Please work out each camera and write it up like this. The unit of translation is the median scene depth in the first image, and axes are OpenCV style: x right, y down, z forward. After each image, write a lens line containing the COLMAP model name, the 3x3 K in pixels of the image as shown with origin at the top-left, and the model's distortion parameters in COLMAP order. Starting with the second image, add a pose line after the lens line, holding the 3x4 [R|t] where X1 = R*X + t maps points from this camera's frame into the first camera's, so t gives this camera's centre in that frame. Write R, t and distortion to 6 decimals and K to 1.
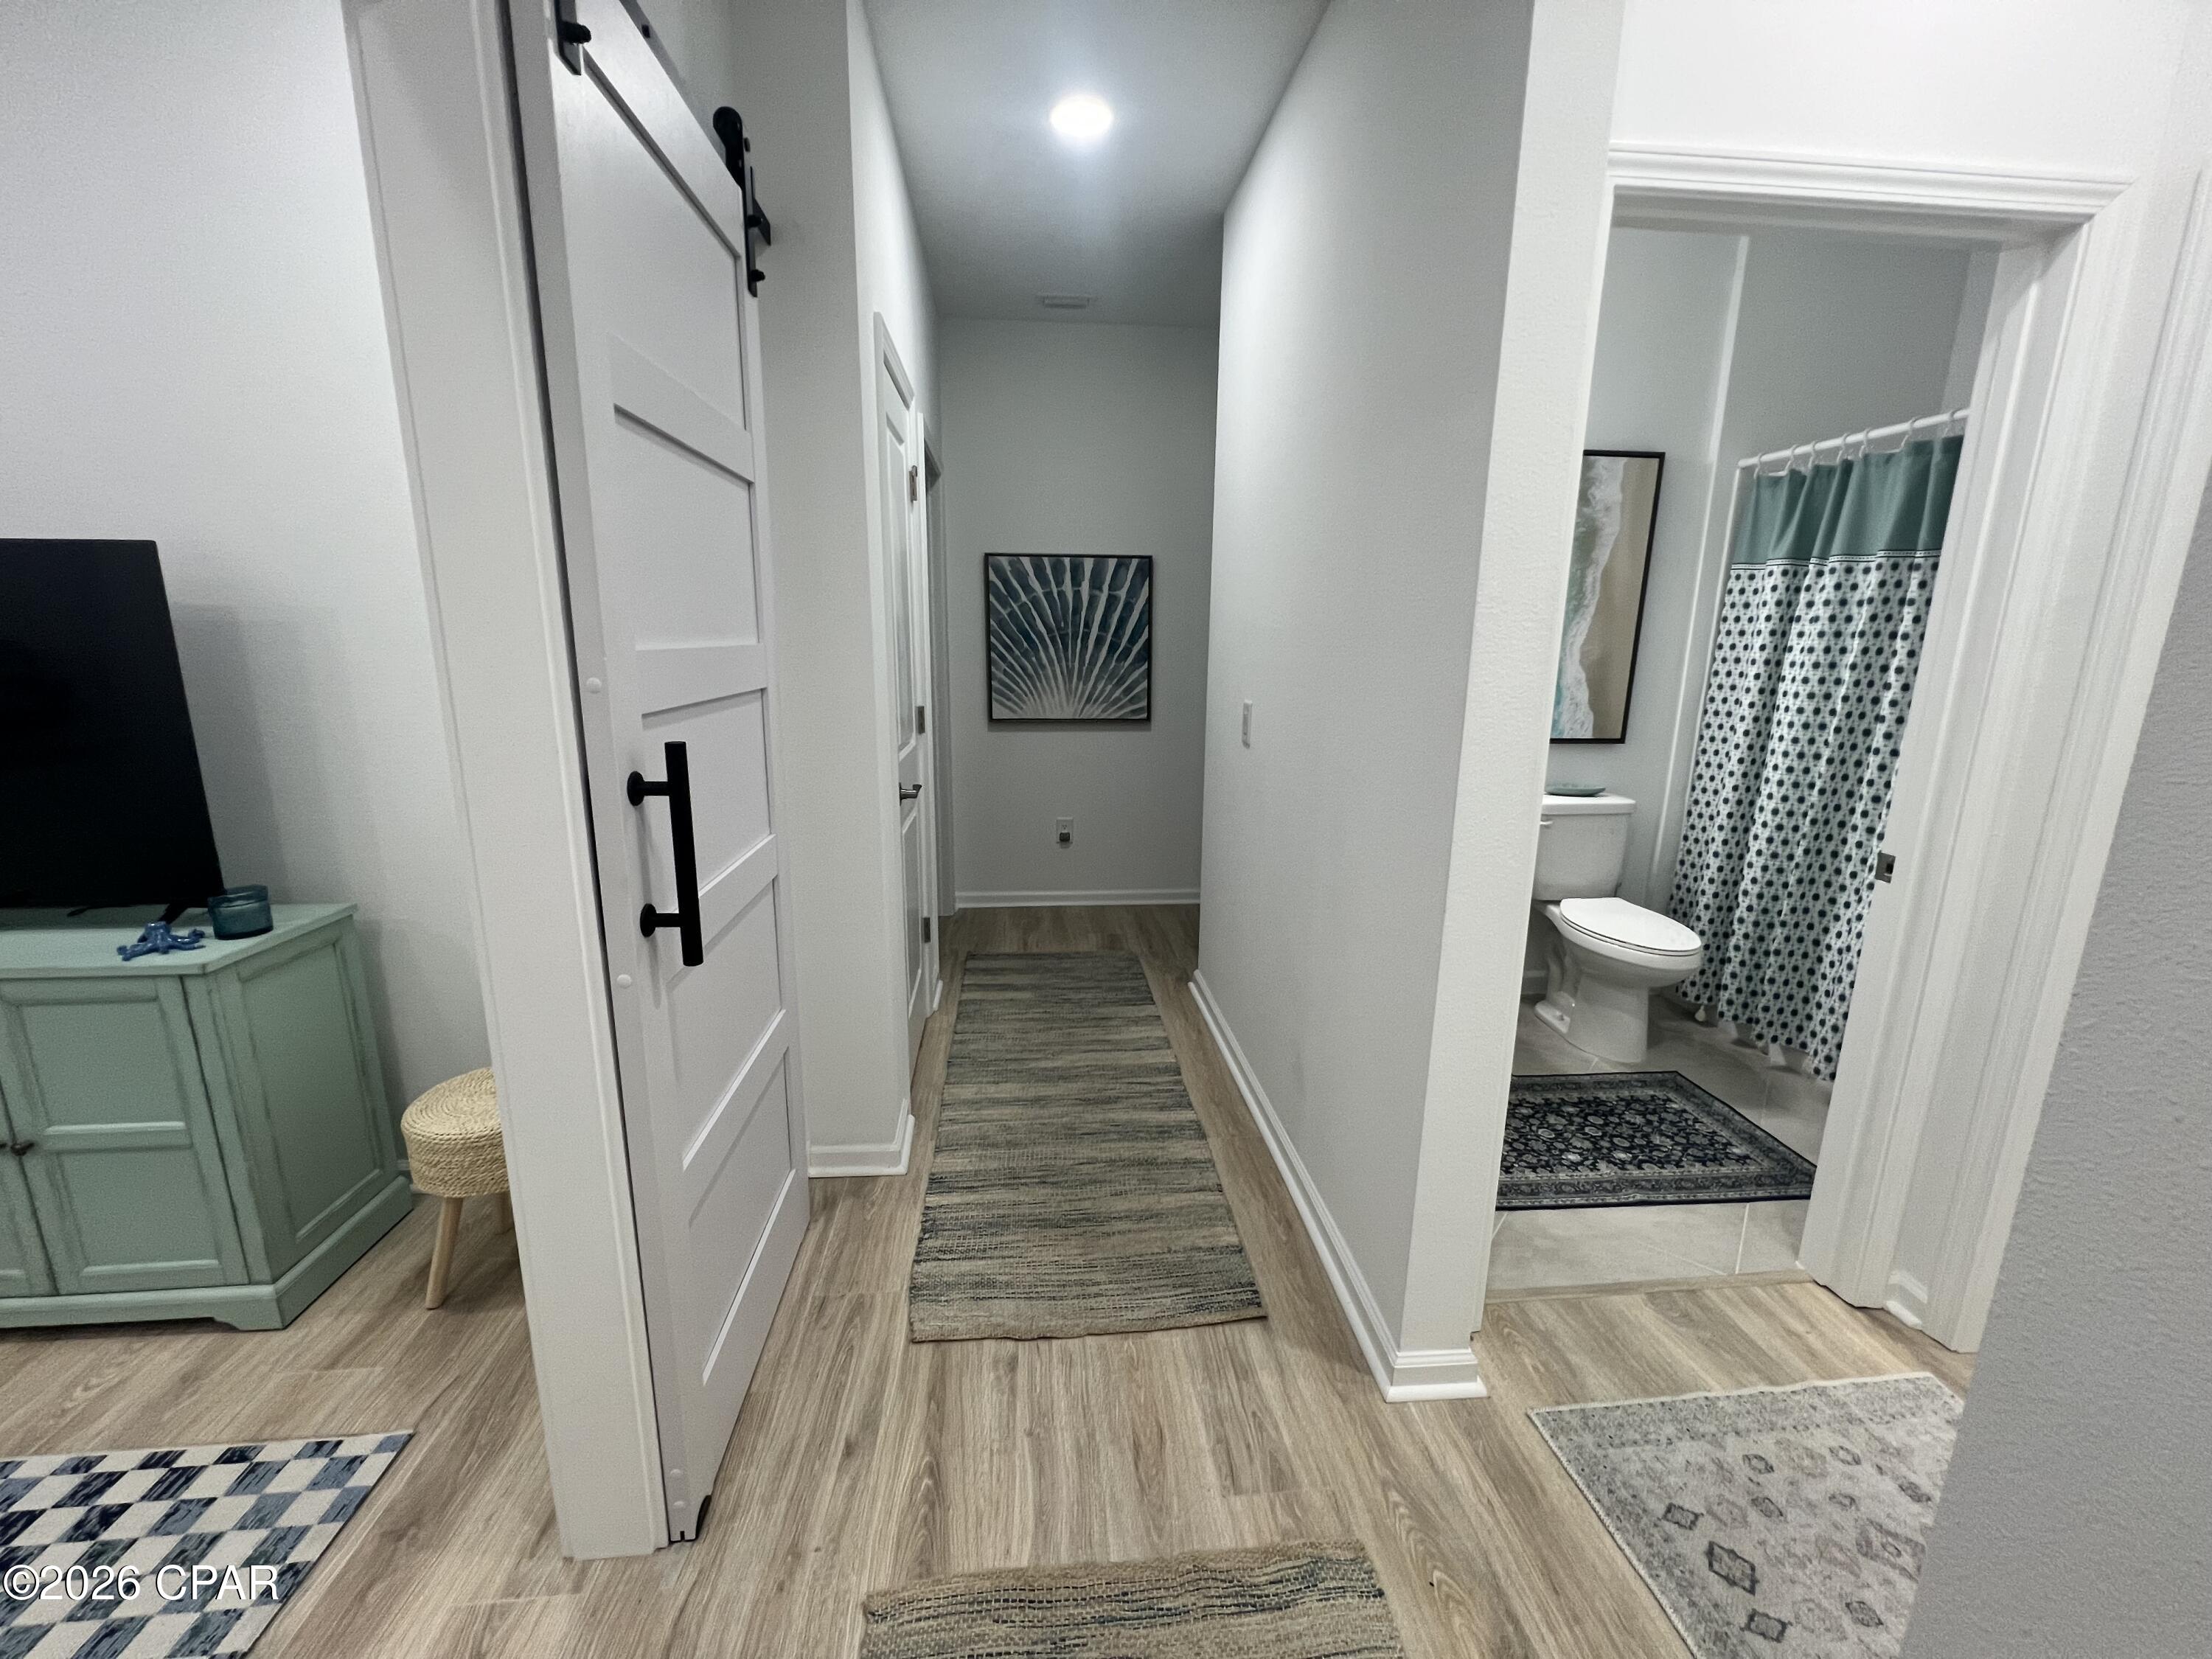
lens RADIAL K [[882.4, 0, 1100.9], [0, 882.4, 822.4], [0, 0, 1]] dist [-0.003090, 0.000699]
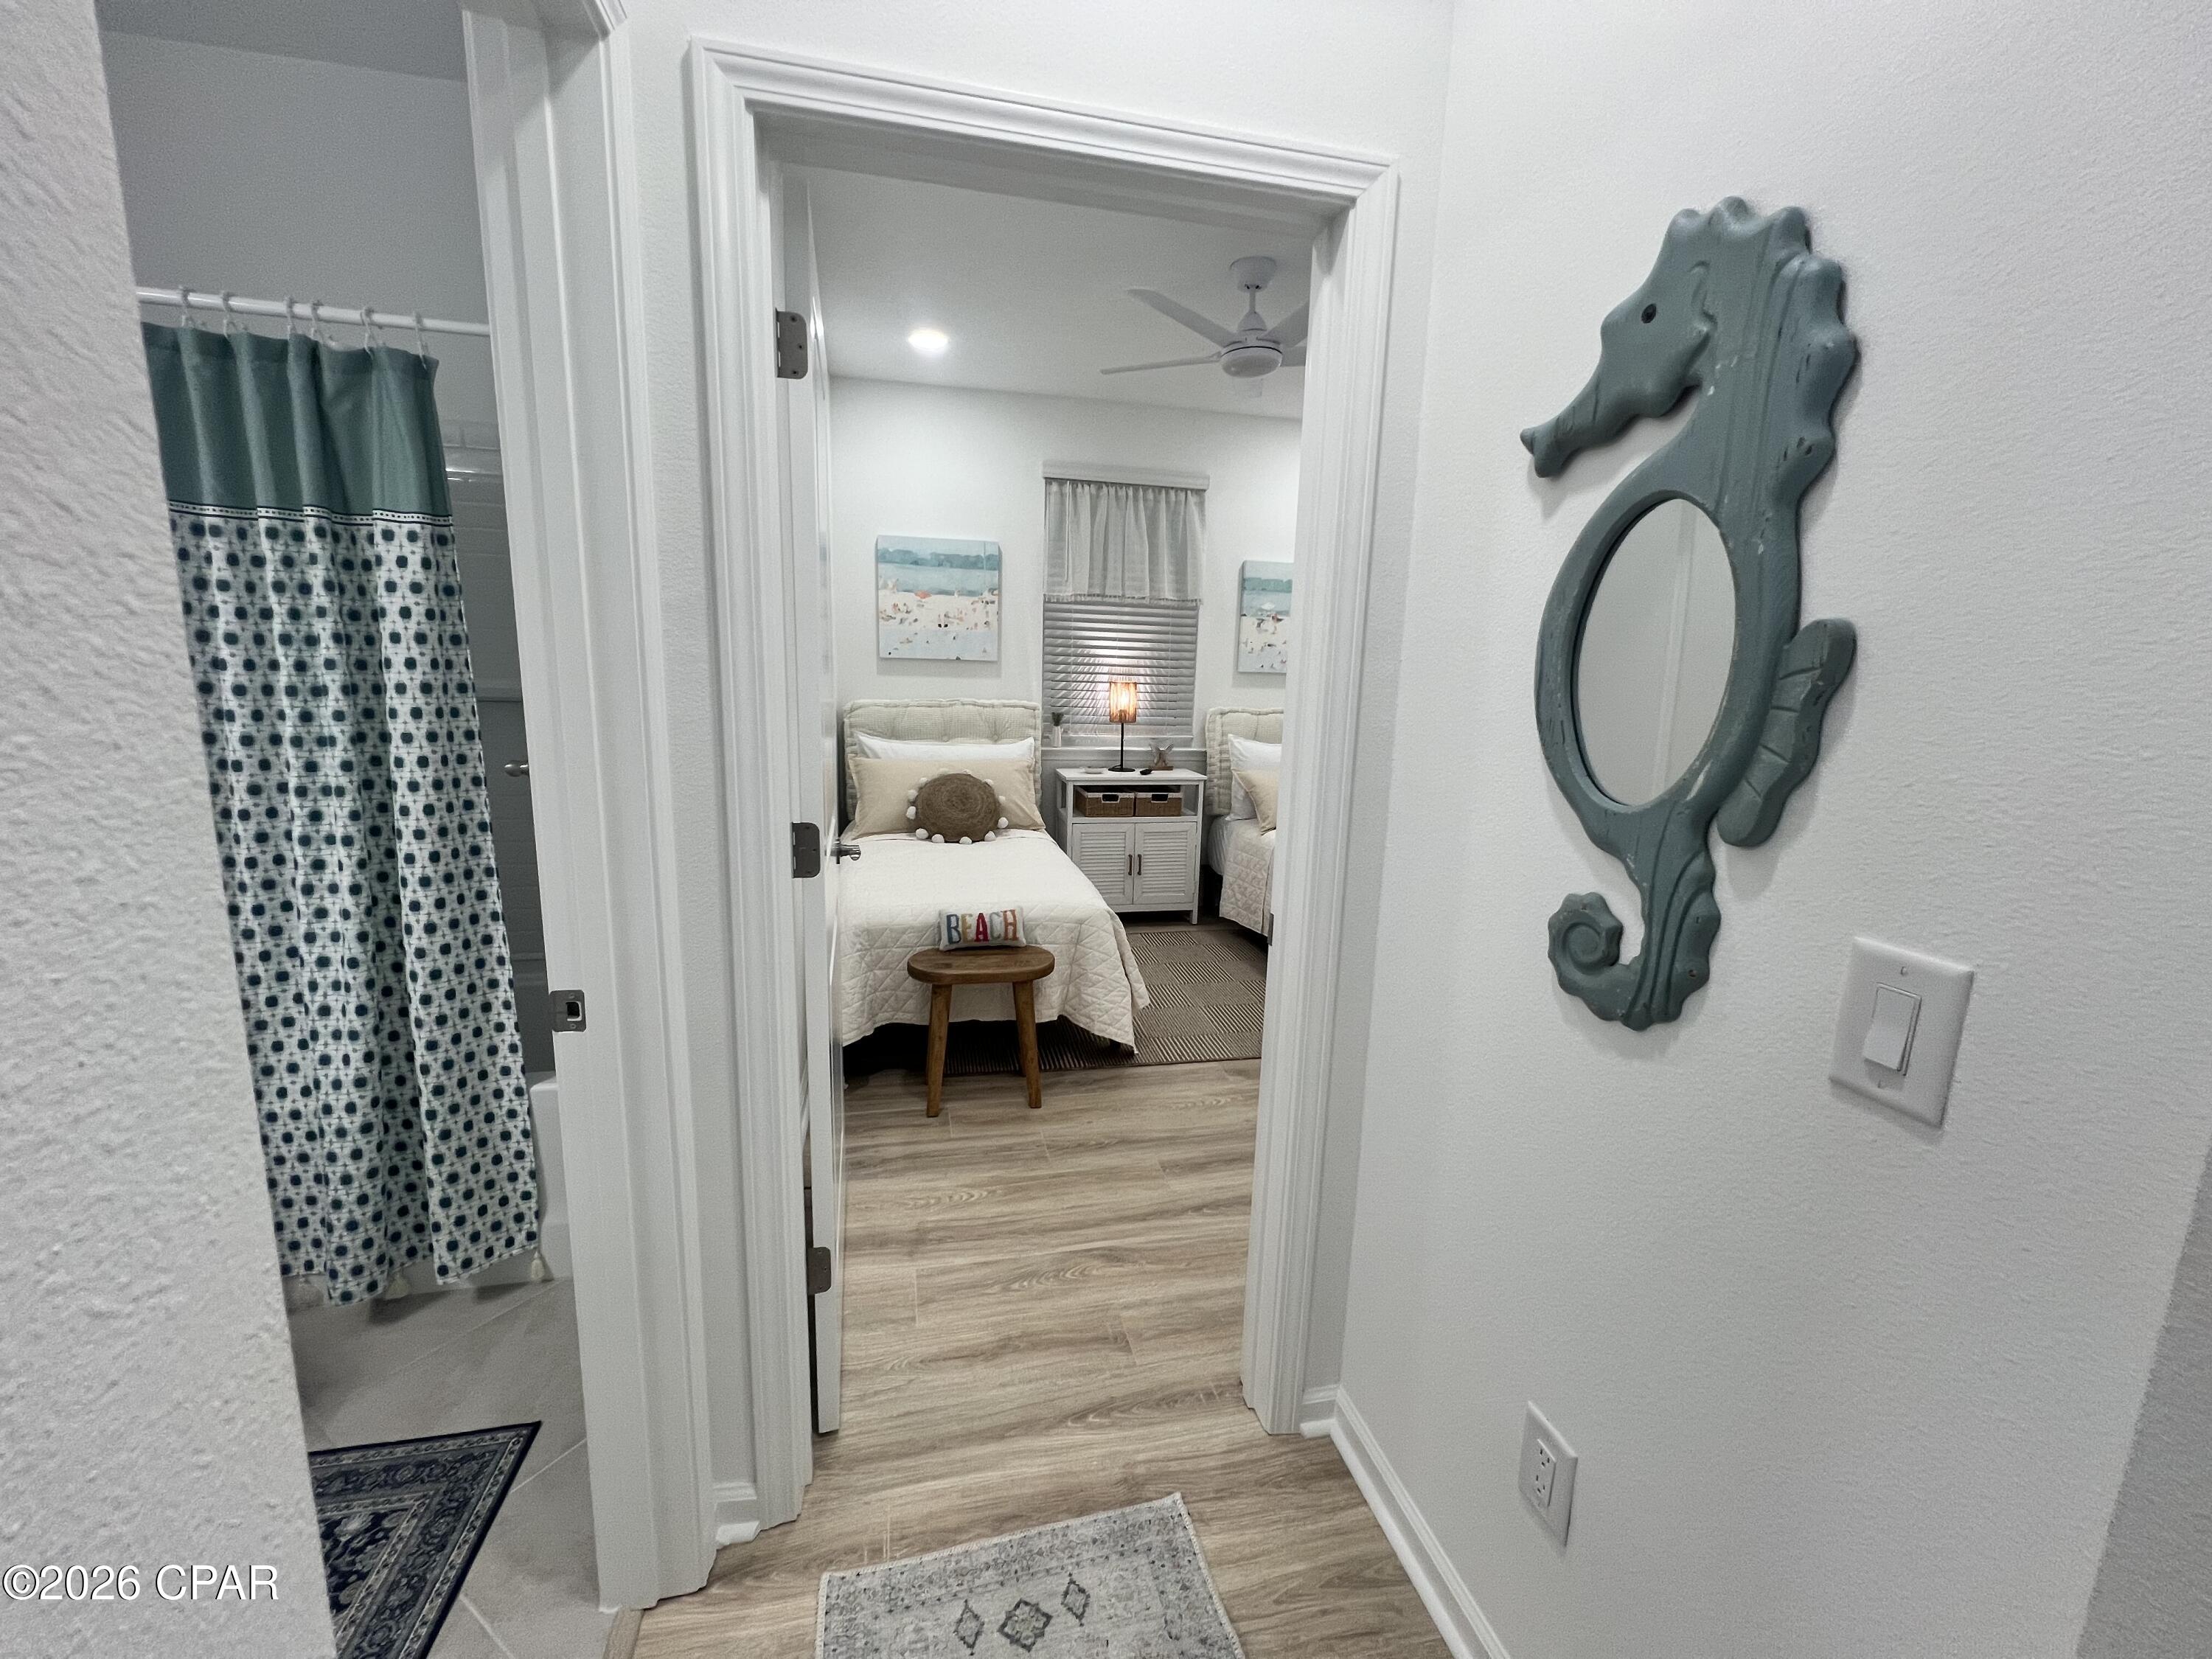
lens RADIAL K [[882.4, 0, 1103.7], [0, 882.4, 820.7], [0, 0, 1]] dist [-0.003090, 0.000699]
pose [[-0.132767, -0.185890, 0.973559, 0.151728], [0.178068, 0.961799, 0.207928, -0.090898], [-0.975020, 0.200966, -0.094594, 0.409553]]
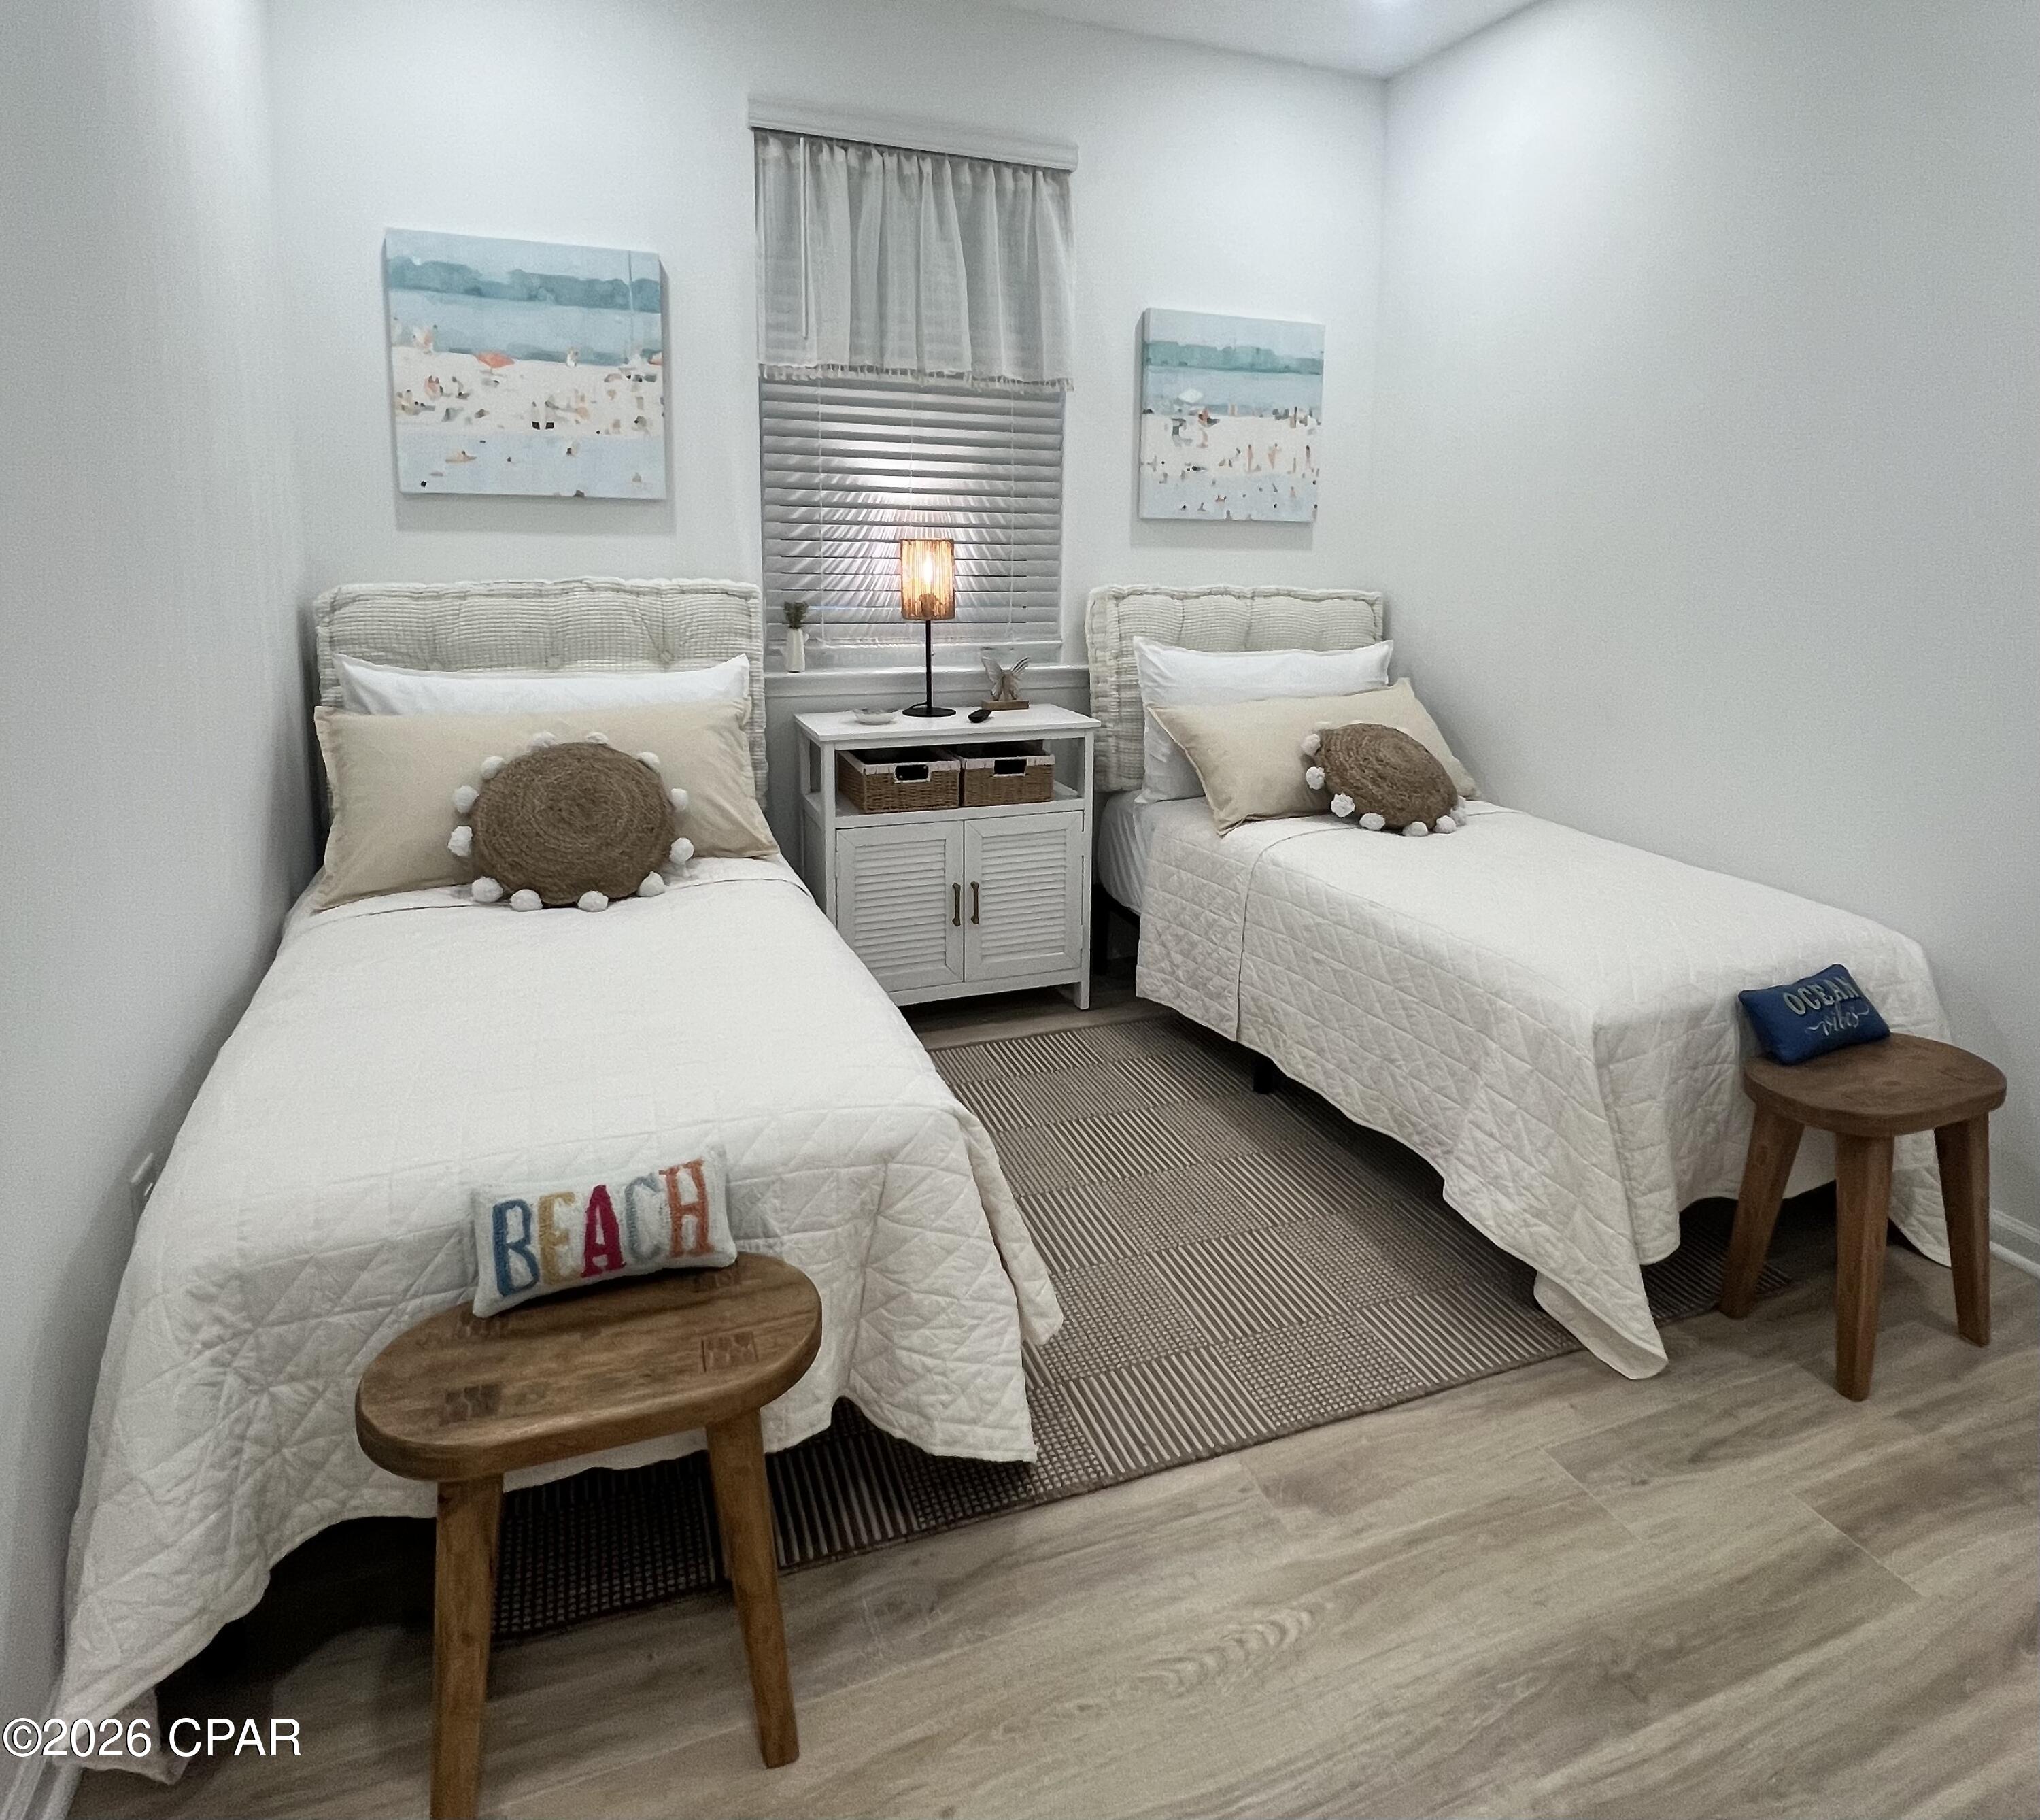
lens RADIAL K [[1248.6, 0, 1071.6], [0, 1248.6, 702.0], [0, 0, 1]] dist [0.001841, 0.003684]
pose [[-0.300619, -0.141965, 0.943119, 0.636037], [0.180788, 0.962450, 0.202501, -0.056142], [-0.936453, 0.231380, -0.263665, 0.383217]]
